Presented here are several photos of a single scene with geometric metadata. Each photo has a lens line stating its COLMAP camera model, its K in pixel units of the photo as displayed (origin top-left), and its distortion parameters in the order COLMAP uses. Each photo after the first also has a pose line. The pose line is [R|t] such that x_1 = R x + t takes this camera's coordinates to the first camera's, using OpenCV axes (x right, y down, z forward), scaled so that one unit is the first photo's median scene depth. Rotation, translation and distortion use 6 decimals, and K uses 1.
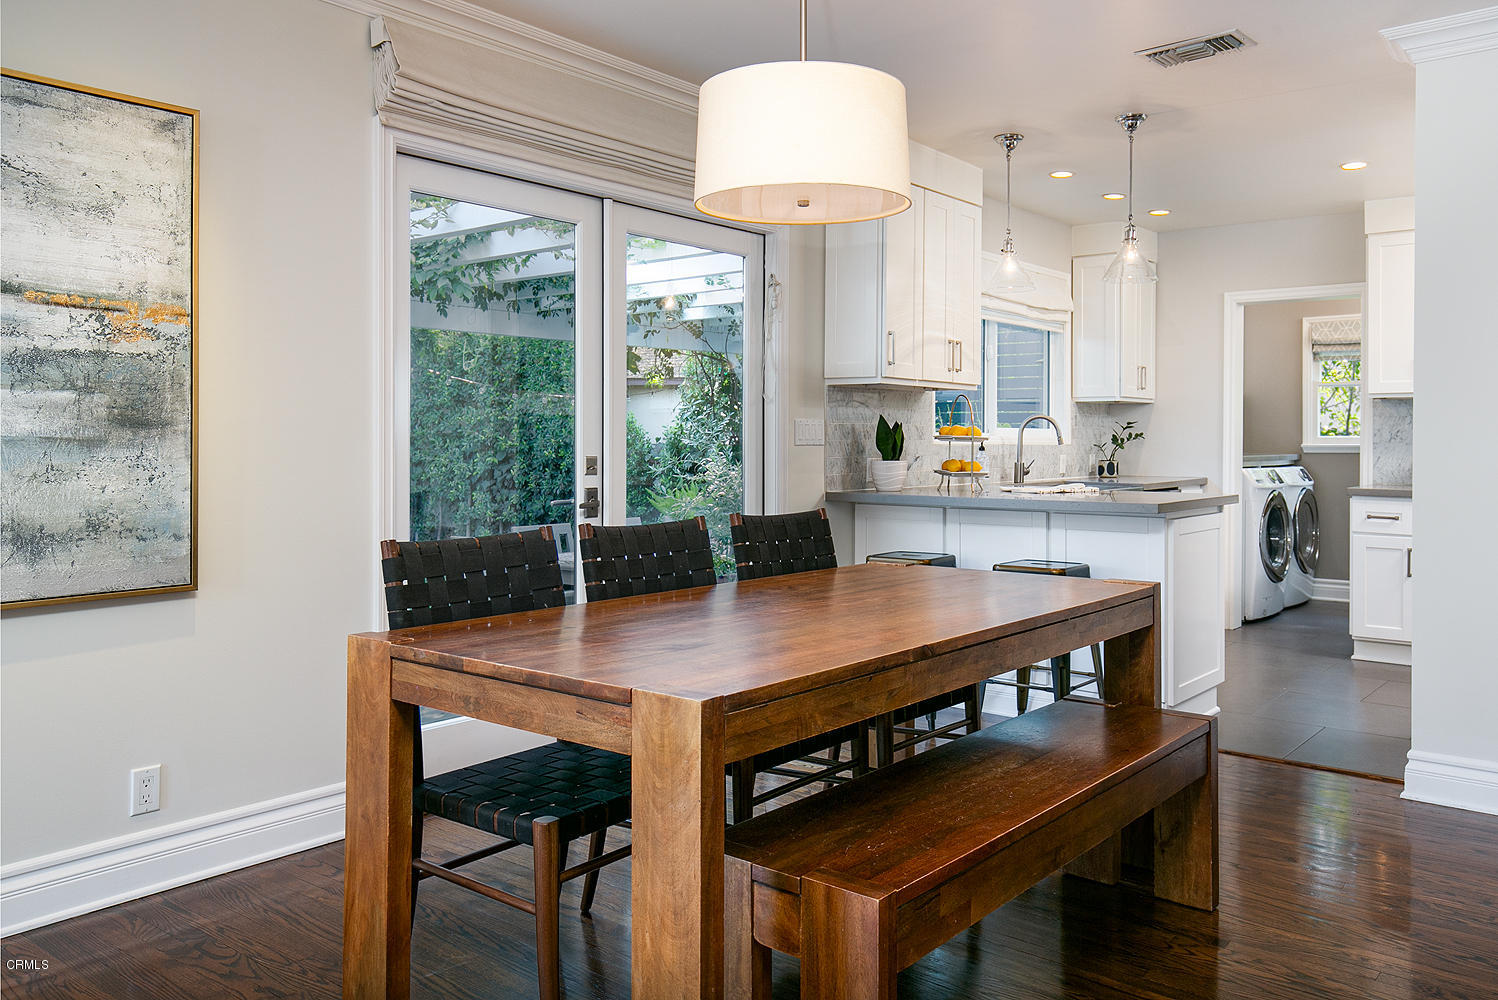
lens RADIAL K [[1127.4, 0, 801.6], [0, 1127.4, 438.7], [0, 0, 1]] dist [-0.002351, 0.005134]
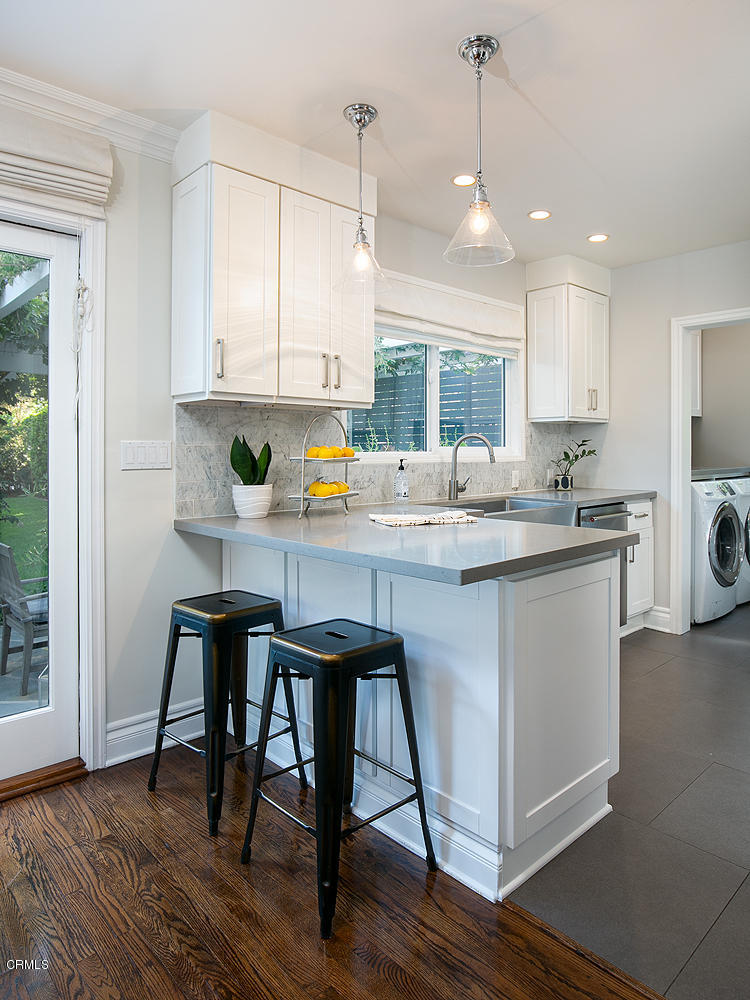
lens RADIAL K [[629.7, 0, 399.6], [0, 629.7, 452.5], [0, 0, 1]] dist [-0.000536, 0.000354]
pose [[0.991813, -0.005655, -0.127576, 0.192539], [0.006077, 0.999977, 0.002917, -0.005588], [0.127557, -0.003668, 0.991824, 0.369049]]
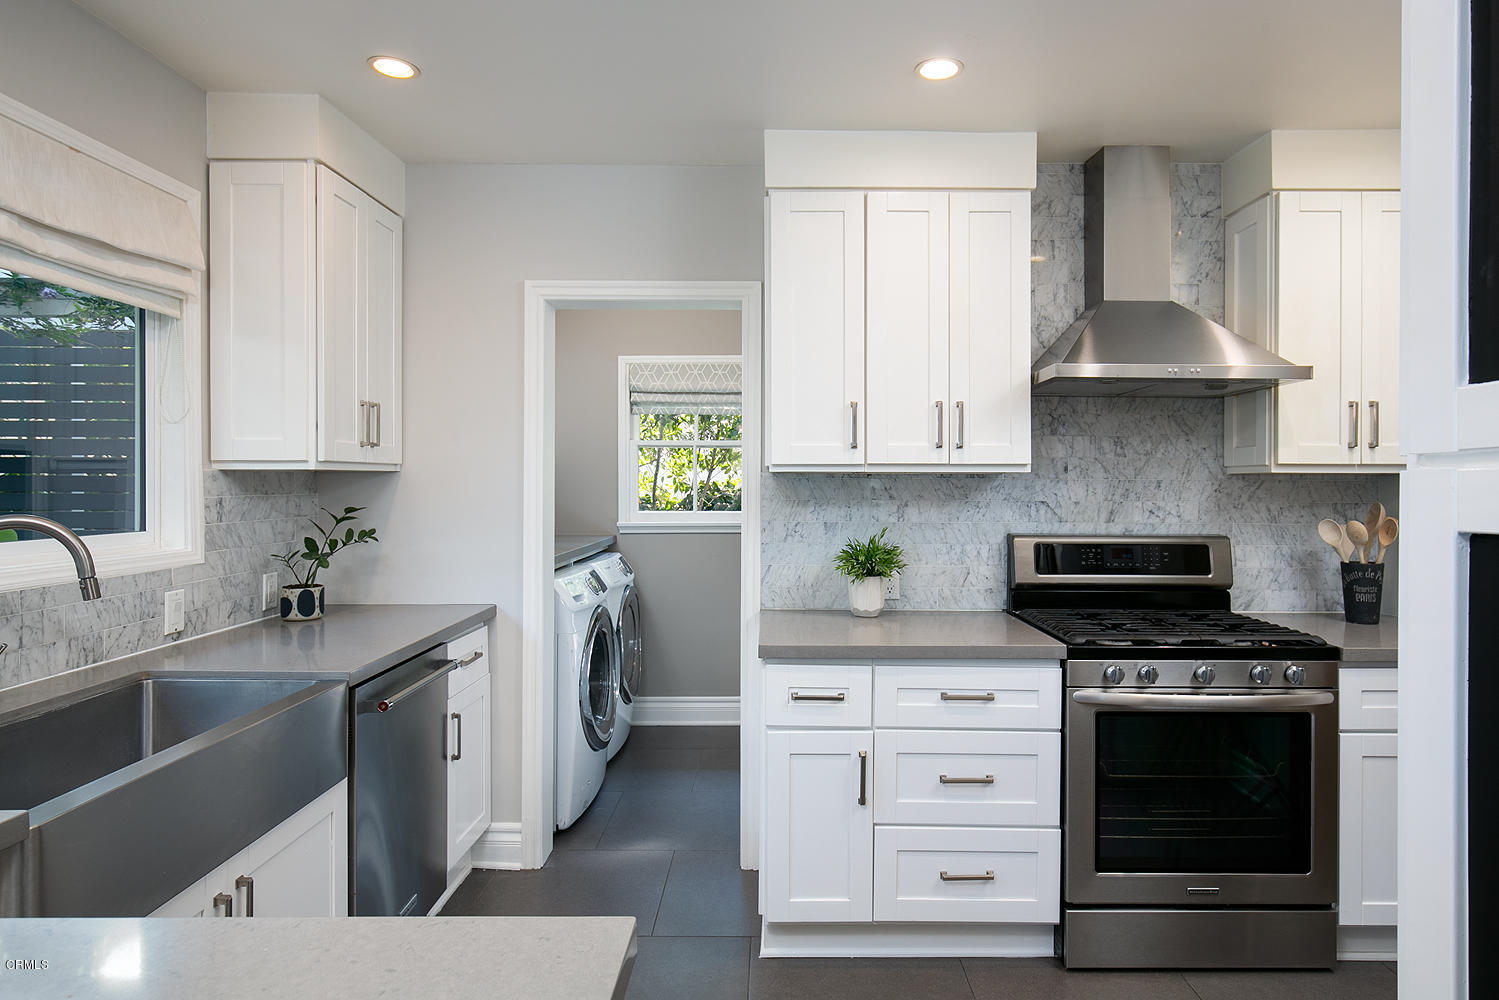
lens RADIAL K [[839.4, 0, 756.3], [0, 839.4, 490.3], [0, 0, 1]] dist [-0.002725, -0.001036]
pose [[0.798546, -0.006645, 0.601897, 0.209755], [-0.001316, 0.999917, 0.012785, -0.028614], [-0.601933, -0.011001, 0.798471, 0.581557]]
